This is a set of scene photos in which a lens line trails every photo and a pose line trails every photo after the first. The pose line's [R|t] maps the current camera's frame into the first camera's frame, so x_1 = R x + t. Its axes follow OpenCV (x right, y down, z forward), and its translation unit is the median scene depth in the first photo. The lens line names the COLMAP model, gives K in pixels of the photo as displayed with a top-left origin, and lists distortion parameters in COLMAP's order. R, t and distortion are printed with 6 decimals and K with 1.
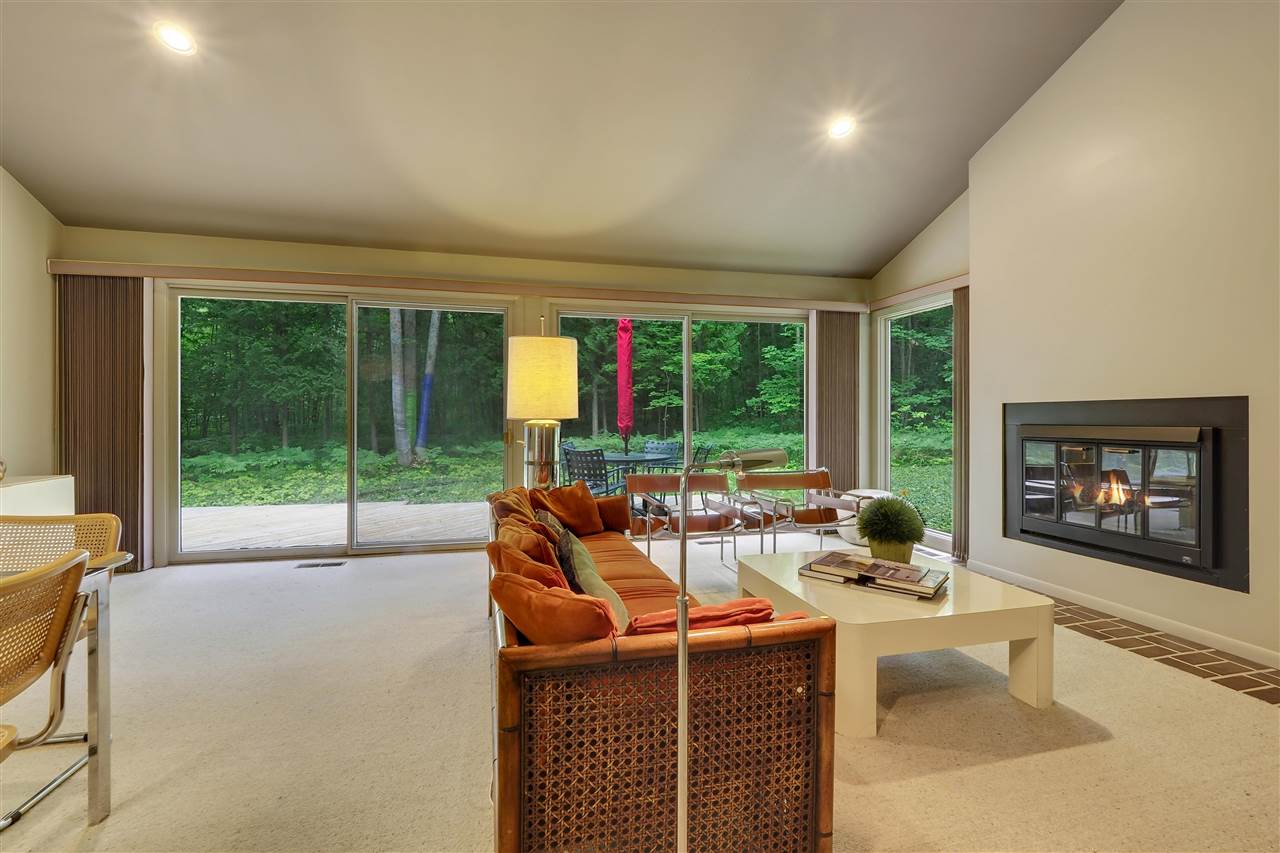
lens RADIAL K [[567.9, 0, 637.0], [0, 567.9, 418.0], [0, 0, 1]] dist [-0.006161, -0.000502]
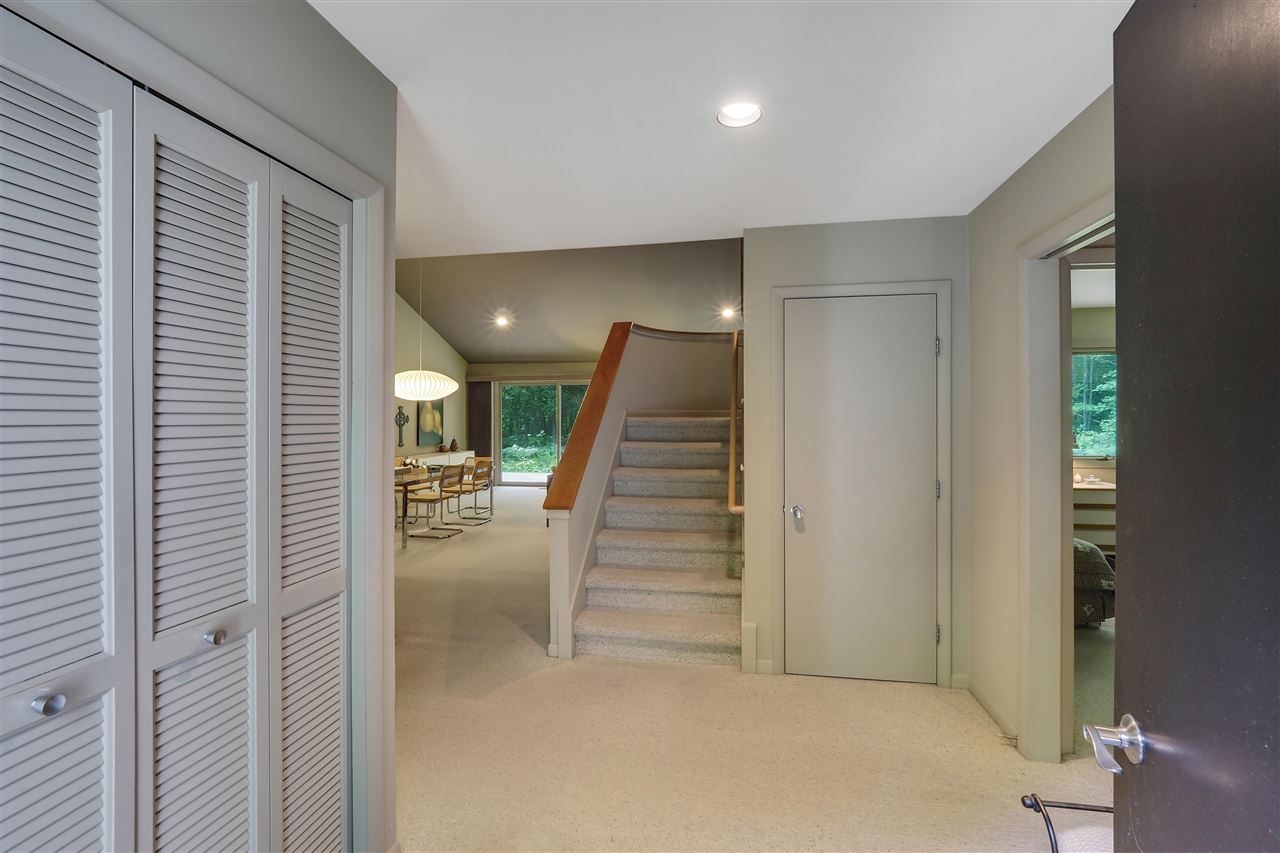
lens RADIAL K [[549.3, 0, 642.4], [0, 549.3, 418.1], [0, 0, 1]] dist [-0.002459, -0.000058]
pose [[0.913869, -0.001973, -0.406005, 0.893036], [0.001302, 0.999997, -0.001928, -0.059669], [0.406008, 0.001233, 0.913869, -1.154989]]
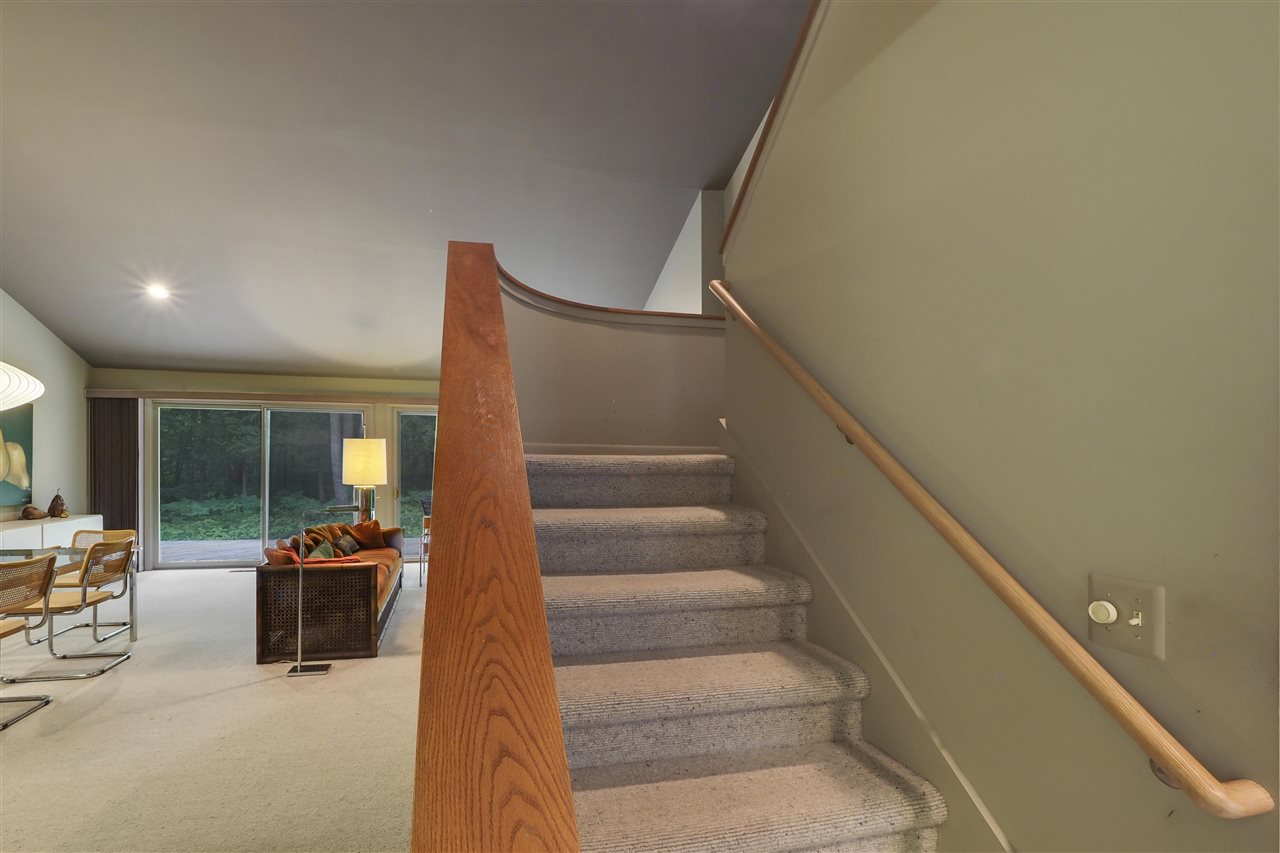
lens RADIAL K [[560.2, 0, 577.9], [0, 560.2, 469.4], [0, 0, 1]] dist [-0.002977, -0.000240]
pose [[0.999449, 0.005135, -0.032781, 0.483185], [-0.004952, 0.999972, 0.005661, -0.051396], [0.032809, -0.005495, 0.999447, -0.614380]]
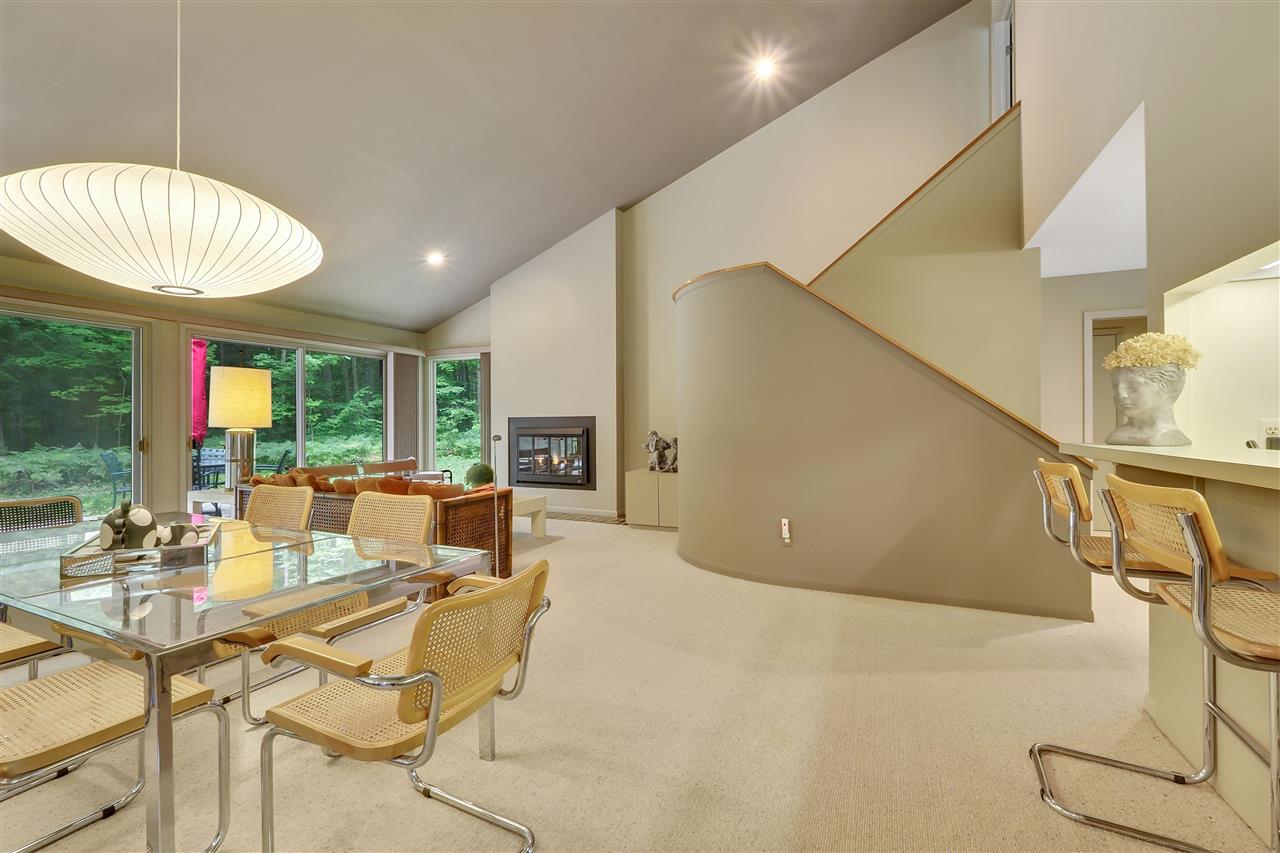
lens RADIAL K [[549.4, 0, 633.9], [0, 549.4, 431.9], [0, 0, 1]] dist [-0.000783, 0.000044]
pose [[0.620390, -0.015451, 0.784141, -0.546218], [0.005741, 0.999869, 0.015160, -0.002401], [-0.784272, -0.004903, 0.620397, -0.488447]]
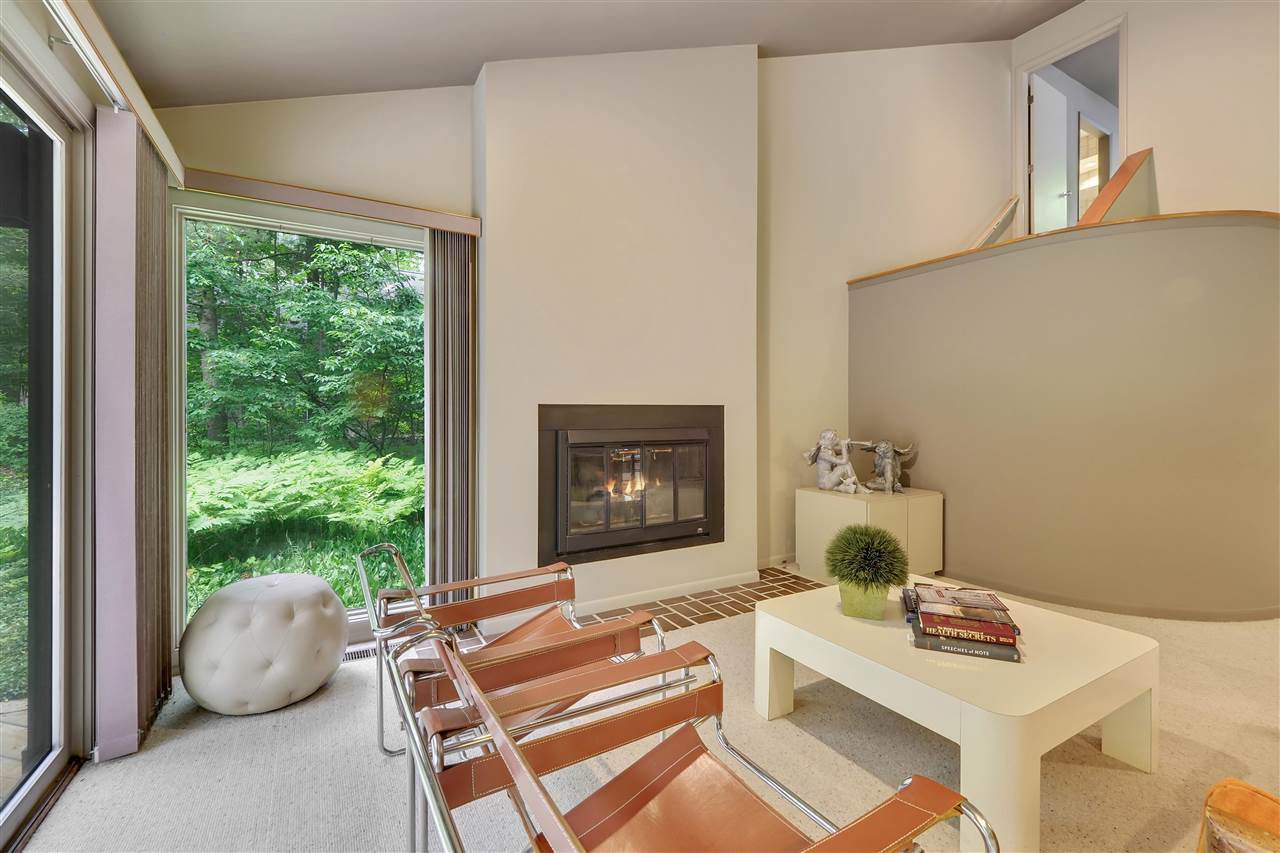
lens RADIAL K [[549.3, 0, 642.4], [0, 549.3, 418.1], [0, 0, 1]] dist [-0.002459, -0.000058]
pose [[-0.280921, -0.006695, 0.959707, -0.135705], [0.000089, 0.999975, 0.007002, -0.010539], [-0.959731, 0.002053, -0.280914, 1.052777]]
